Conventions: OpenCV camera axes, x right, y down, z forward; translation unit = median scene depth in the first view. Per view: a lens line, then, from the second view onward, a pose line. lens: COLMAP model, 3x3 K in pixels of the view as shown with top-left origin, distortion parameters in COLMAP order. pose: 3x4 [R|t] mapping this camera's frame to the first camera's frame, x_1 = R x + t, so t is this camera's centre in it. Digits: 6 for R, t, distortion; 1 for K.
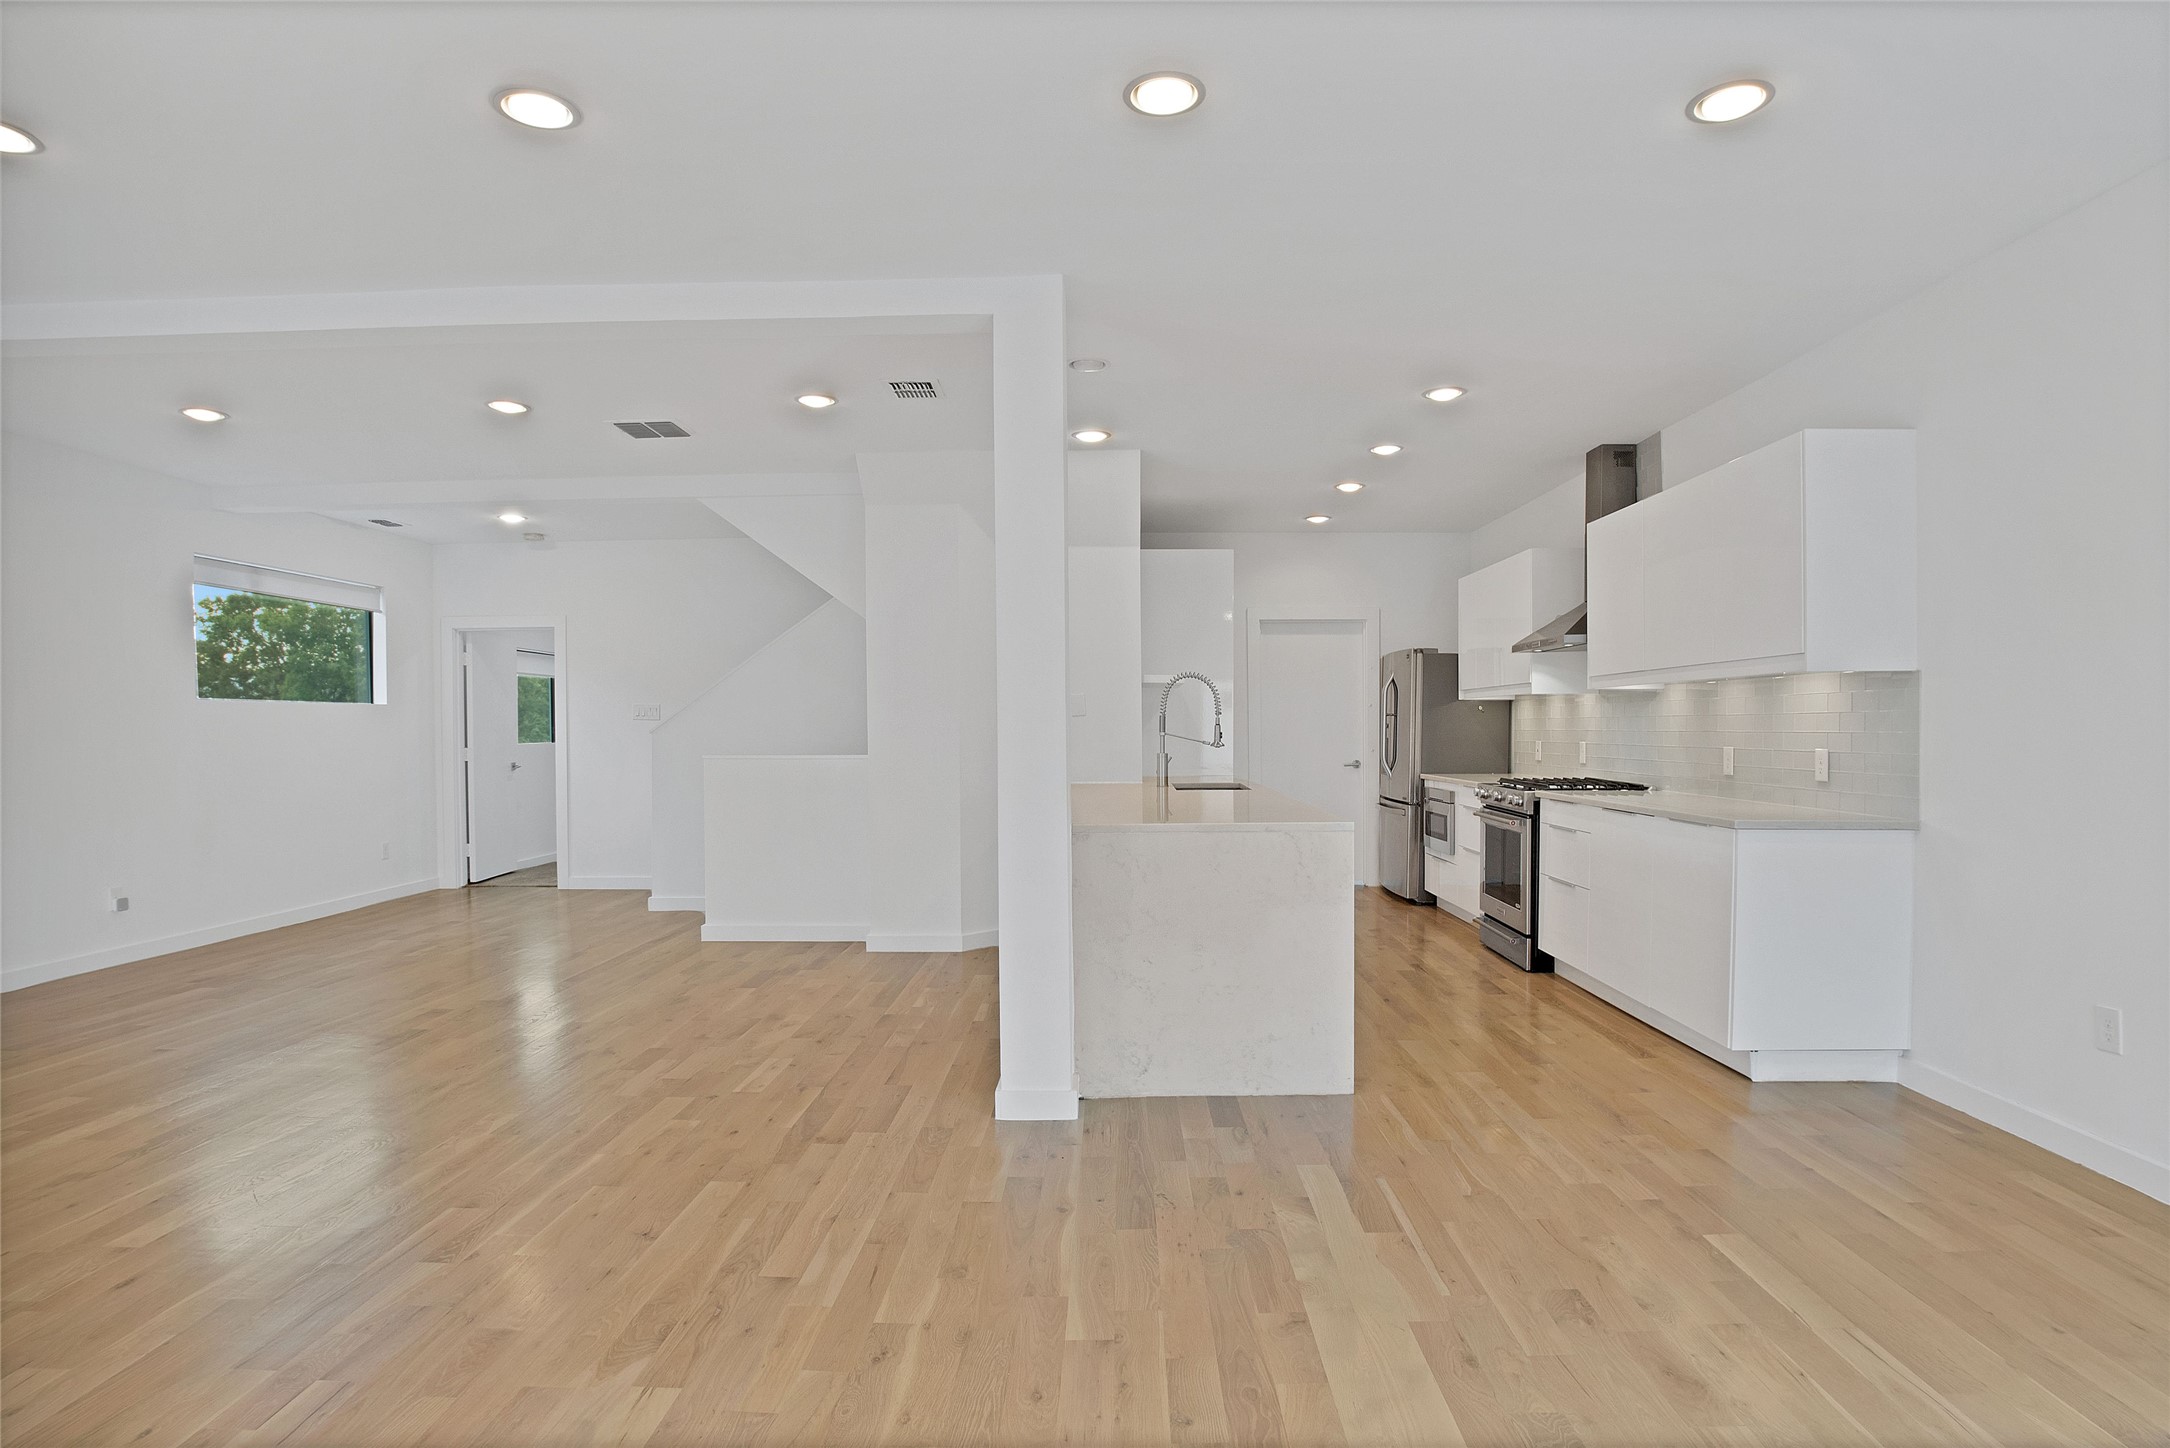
lens RADIAL K [[1153.7, 0, 1077.8], [0, 1153.7, 728.8], [0, 0, 1]] dist [-0.043001, 0.001023]
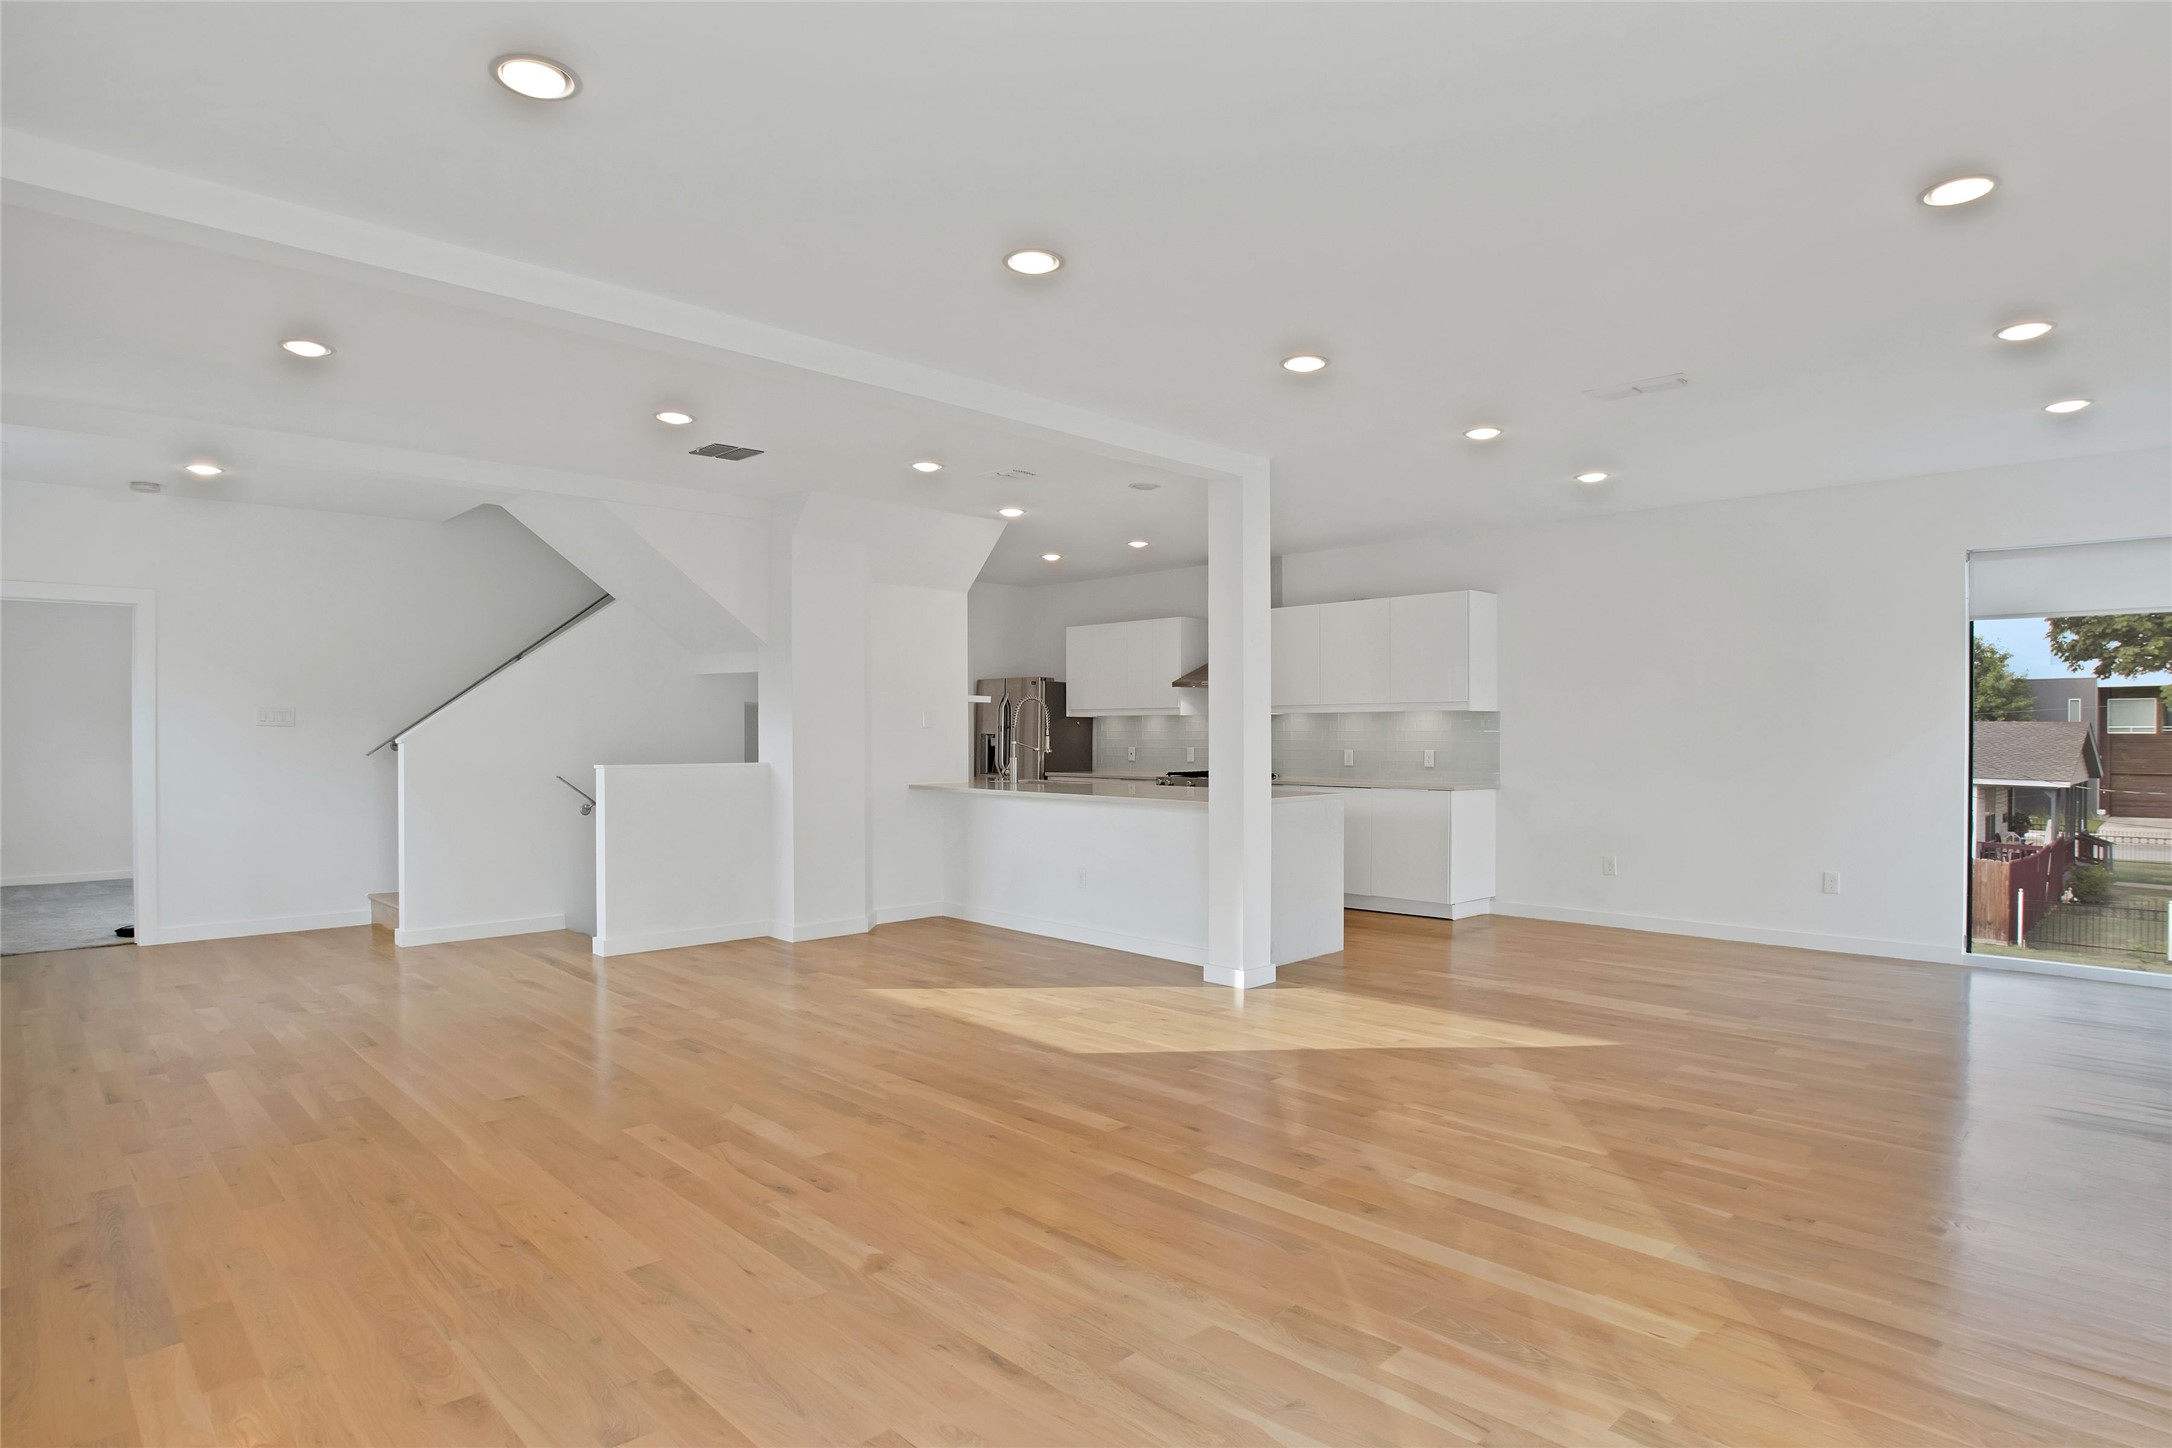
lens RADIAL K [[1169.9, 0, 1110.1], [0, 1169.9, 731.3], [0, 0, 1]] dist [-0.037813, 0.000701]
pose [[0.694233, 0.006388, 0.719722, -0.837655], [-0.002395, 0.999976, -0.006565, 0.000224], [-0.719746, 0.002834, 0.694232, 0.017372]]
